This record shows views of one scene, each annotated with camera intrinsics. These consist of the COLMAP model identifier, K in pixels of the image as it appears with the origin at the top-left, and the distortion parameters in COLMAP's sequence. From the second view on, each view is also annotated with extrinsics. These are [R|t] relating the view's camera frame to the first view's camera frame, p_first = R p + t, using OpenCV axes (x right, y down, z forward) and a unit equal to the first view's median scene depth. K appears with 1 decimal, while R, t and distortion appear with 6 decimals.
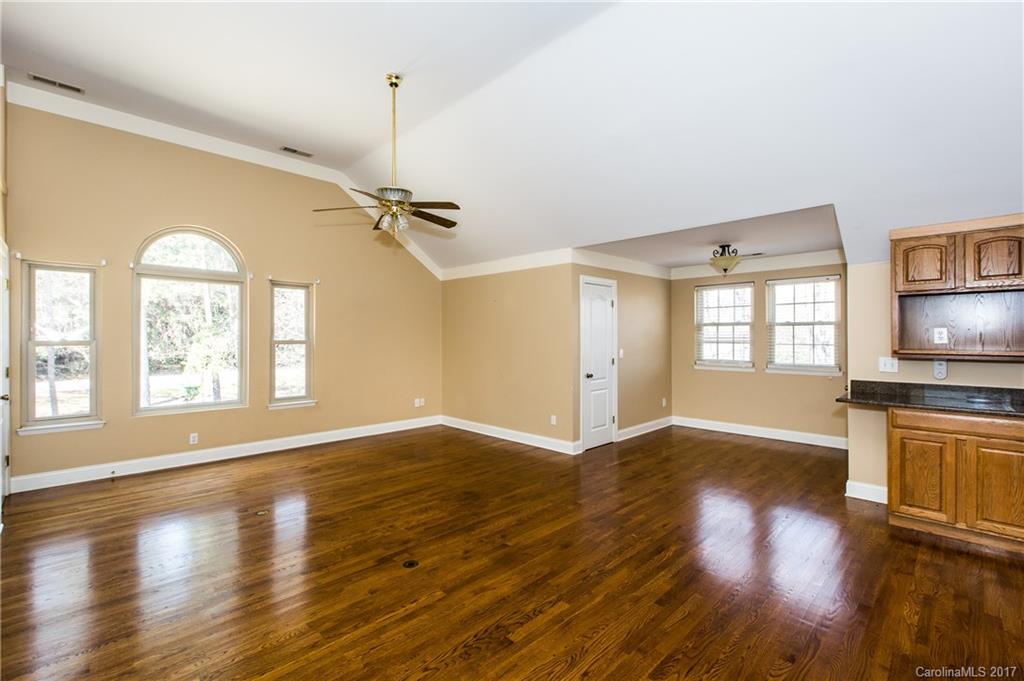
lens RADIAL K [[448.2, 0, 512.9], [0, 448.2, 338.7], [0, 0, 1]] dist [0.002443, 0.000355]
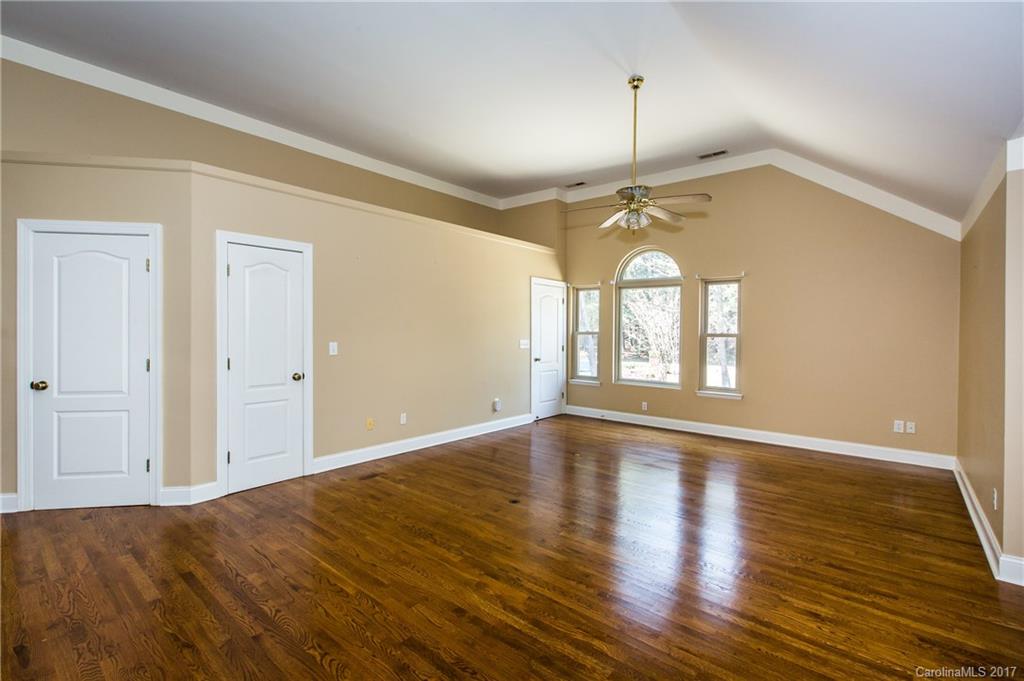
lens RADIAL K [[462.0, 0, 520.7], [0, 462.0, 335.7], [0, 0, 1]] dist [-0.002742, 0.000252]
pose [[0.100216, 0.007747, -0.994936, 0.645415], [-0.012841, 0.999896, 0.006492, 0.009523], [0.994883, 0.012125, 0.100305, 0.518097]]
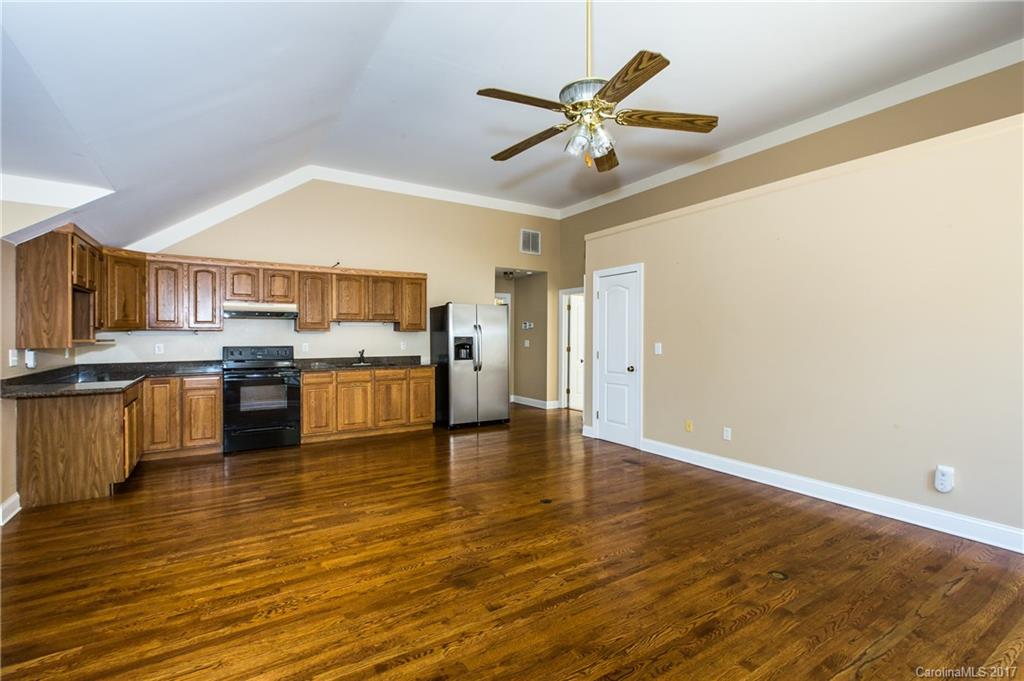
lens RADIAL K [[462.0, 0, 520.7], [0, 462.0, 335.7], [0, 0, 1]] dist [-0.002742, 0.000252]
pose [[-0.979783, -0.001873, 0.200053, -0.249890], [-0.001632, 0.999998, 0.001369, 0.016543], [-0.200056, 0.001015, -0.979784, 1.362699]]
